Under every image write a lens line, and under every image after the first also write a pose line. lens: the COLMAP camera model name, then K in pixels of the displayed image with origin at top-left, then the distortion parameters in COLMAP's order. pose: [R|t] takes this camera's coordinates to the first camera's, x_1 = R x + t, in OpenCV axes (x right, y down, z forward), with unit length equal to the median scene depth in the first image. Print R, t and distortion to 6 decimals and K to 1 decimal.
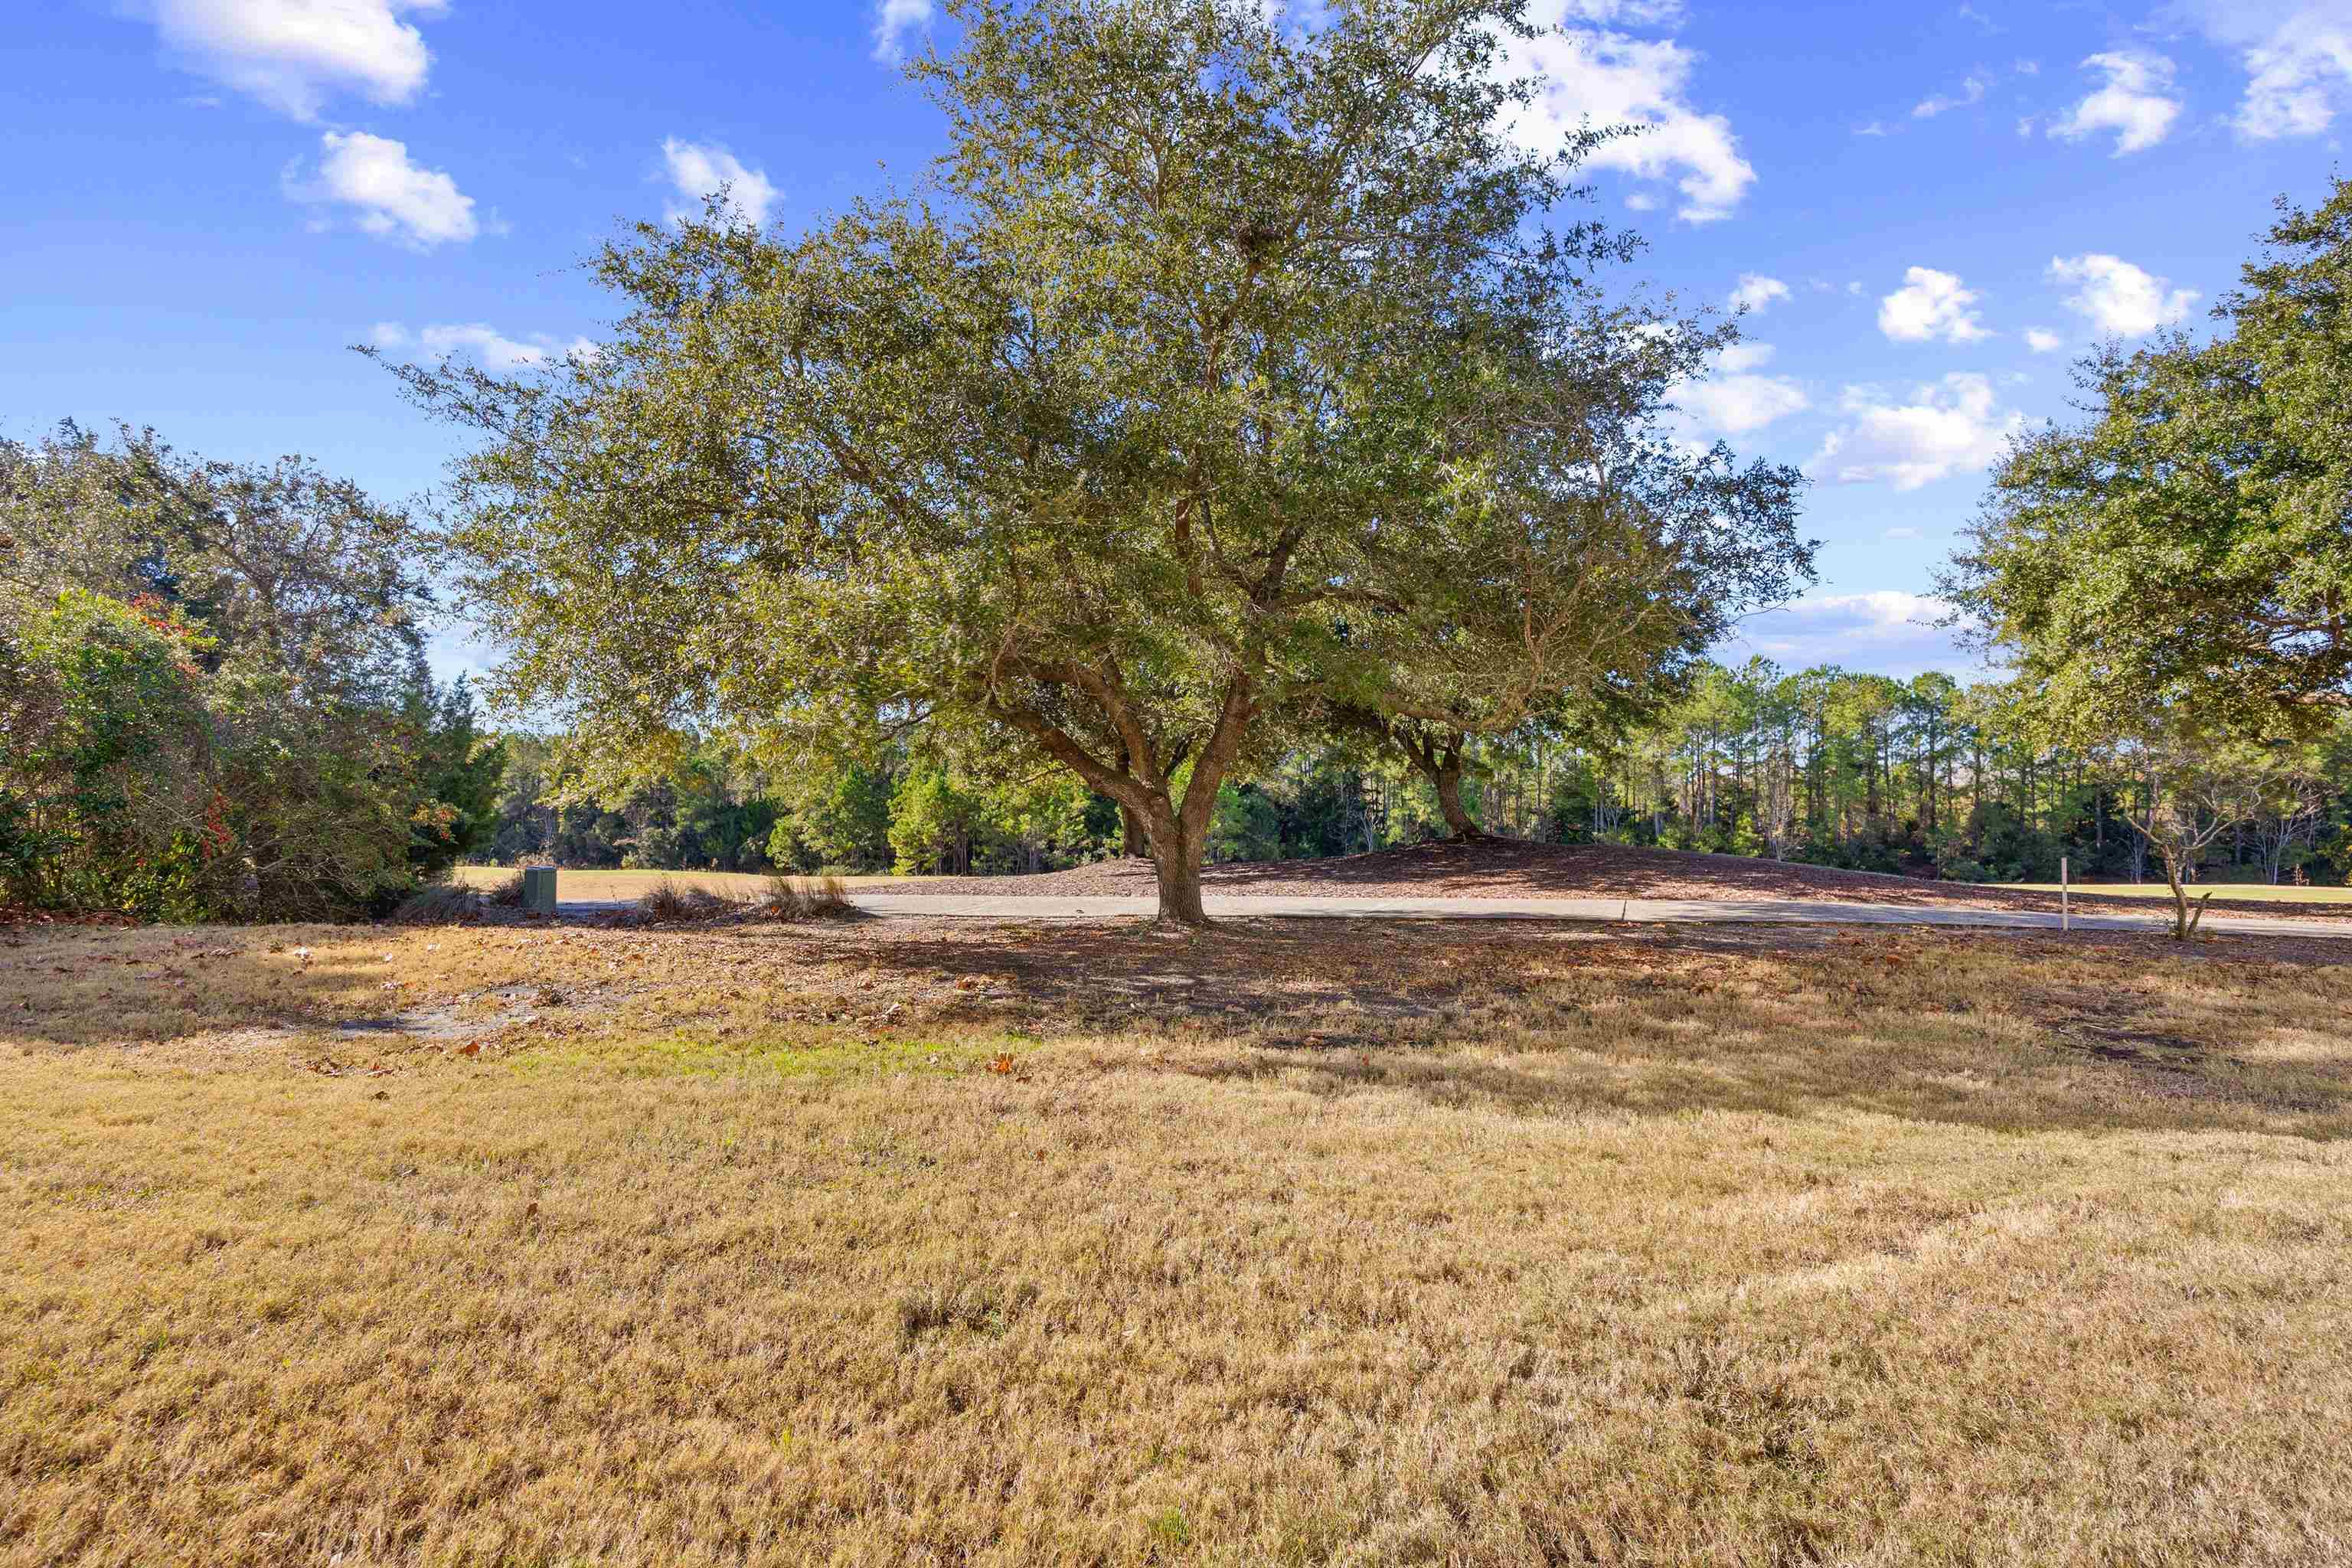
lens RADIAL K [[1079.6, 0, 1181.9], [0, 1079.6, 779.6], [0, 0, 1]] dist [-0.006829, -0.000332]
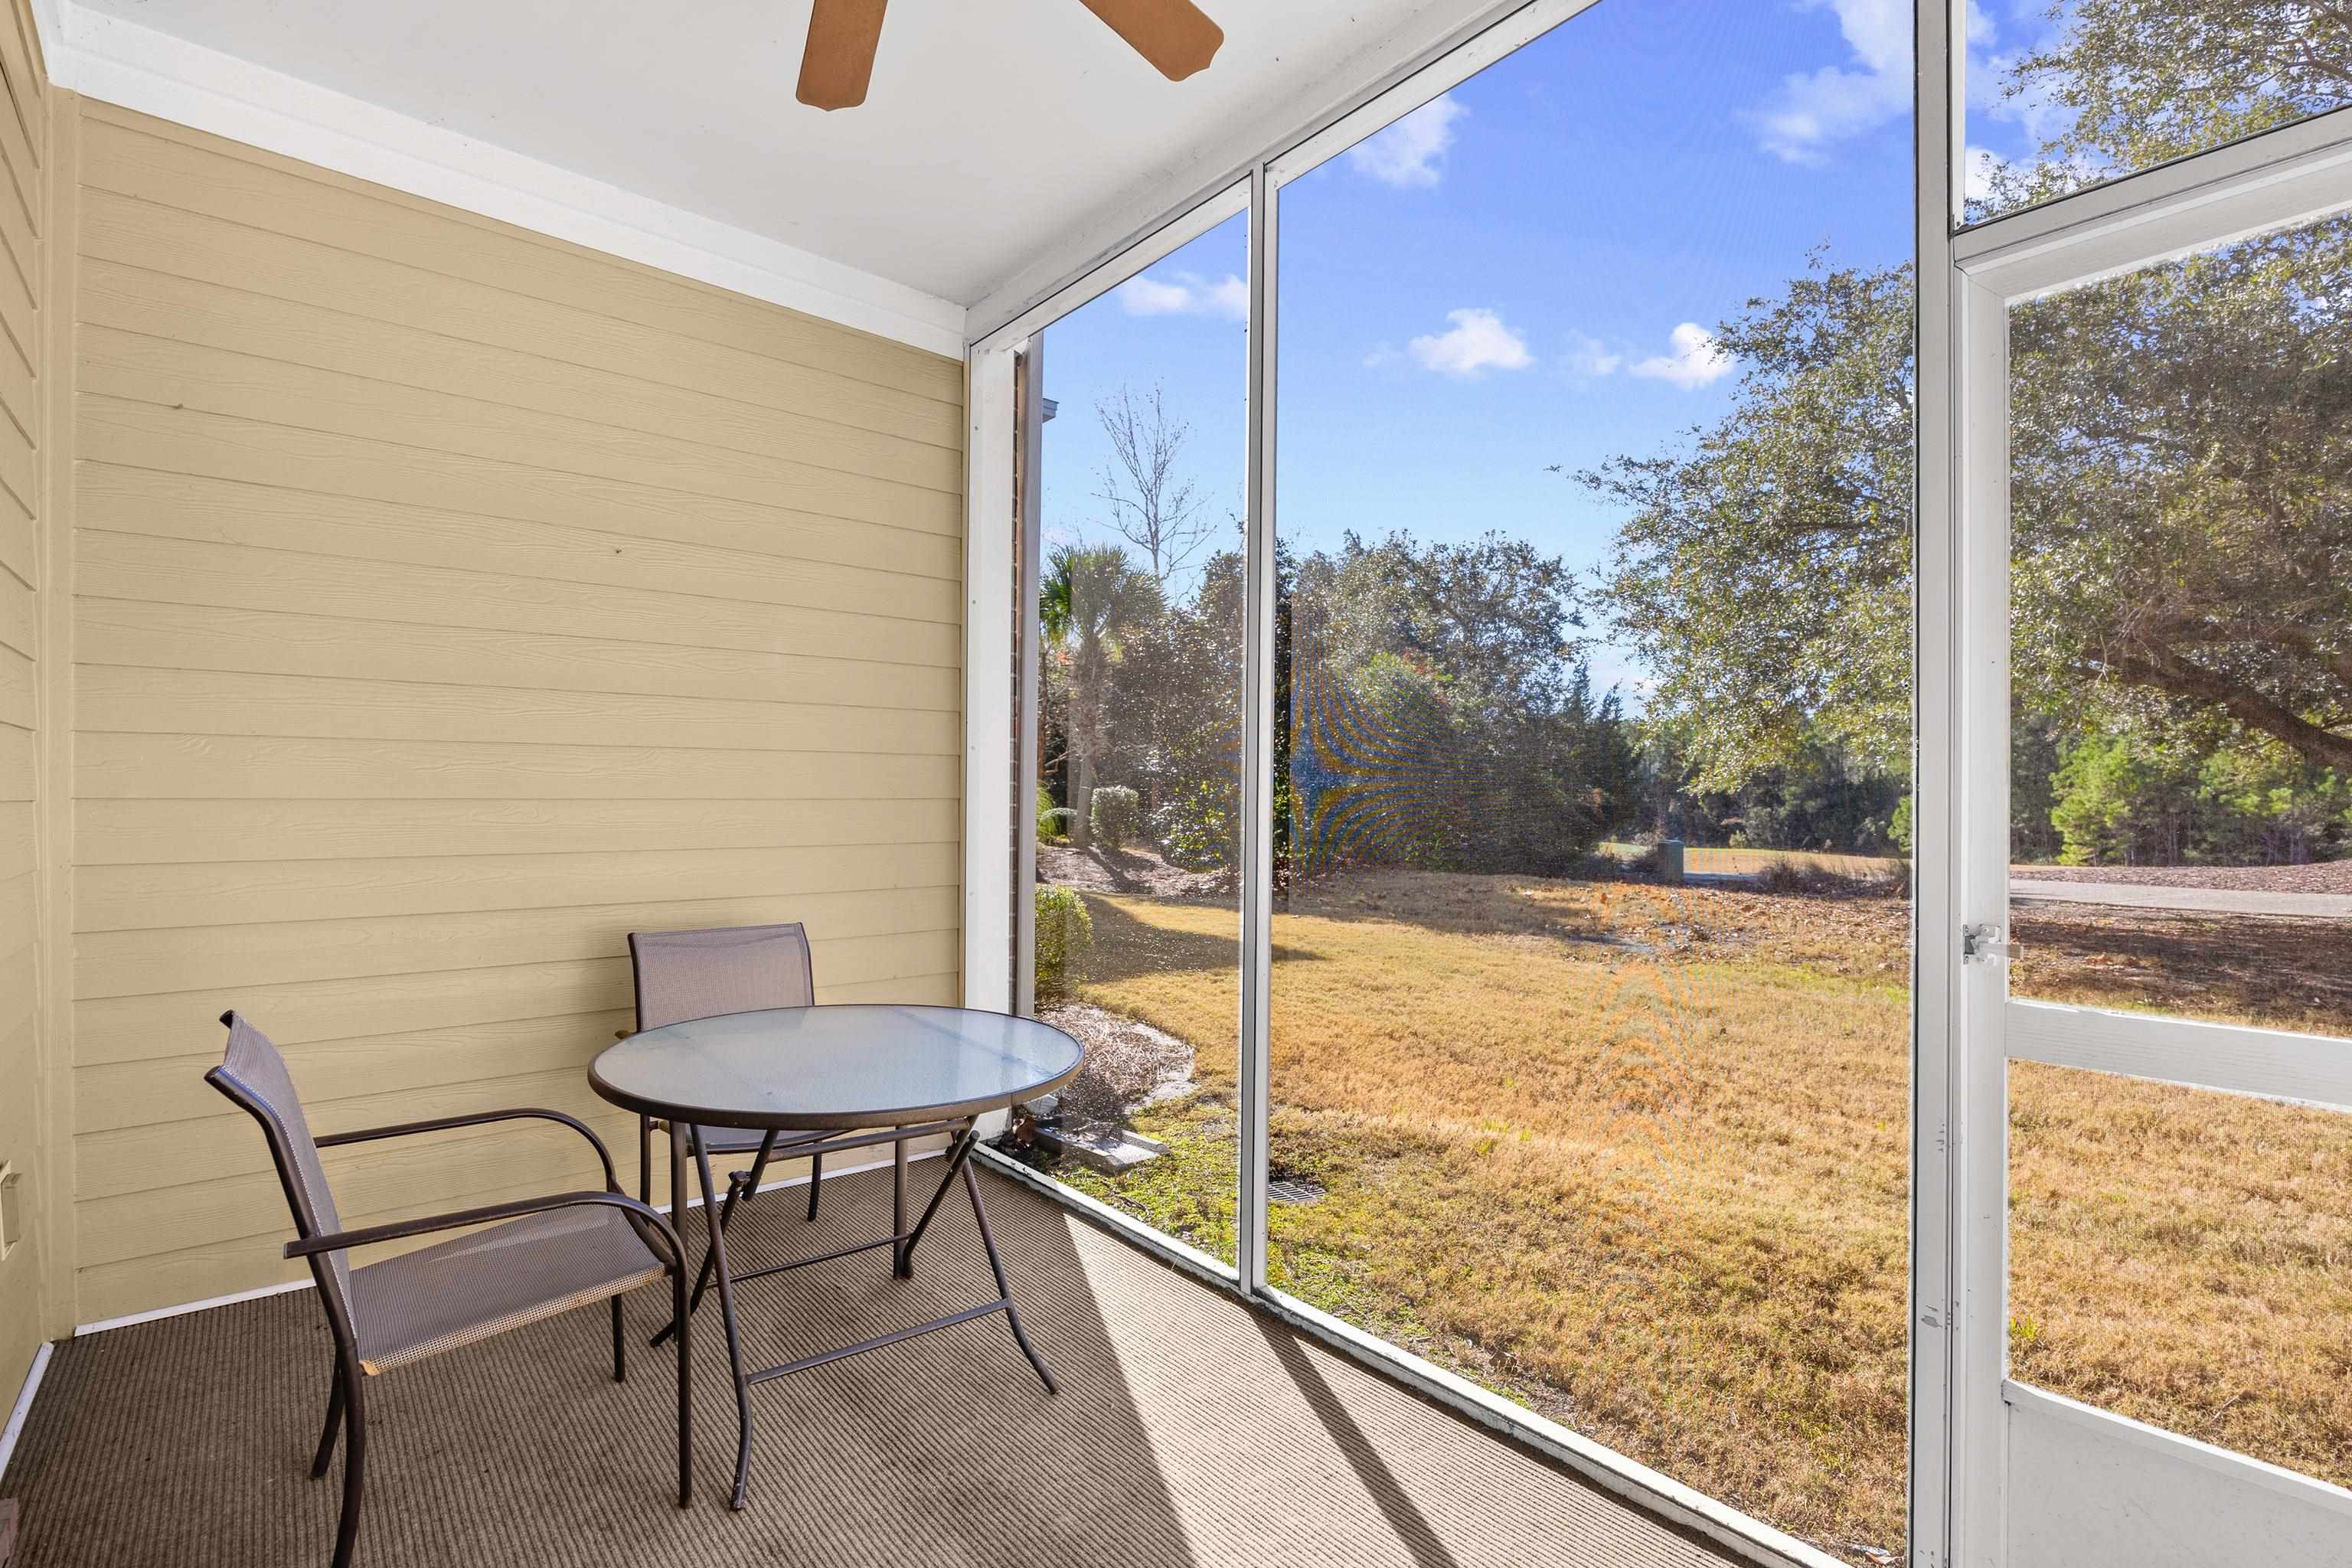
lens RADIAL K [[1112.5, 0, 1175.7], [0, 1112.5, 797.3], [0, 0, 1]] dist [0.000031, 0.000098]
pose [[0.591336, -0.007263, -0.806393, 0.111704], [0.036159, 0.999193, 0.017517, -0.011445], [0.805614, -0.039517, 0.591121, -0.263760]]
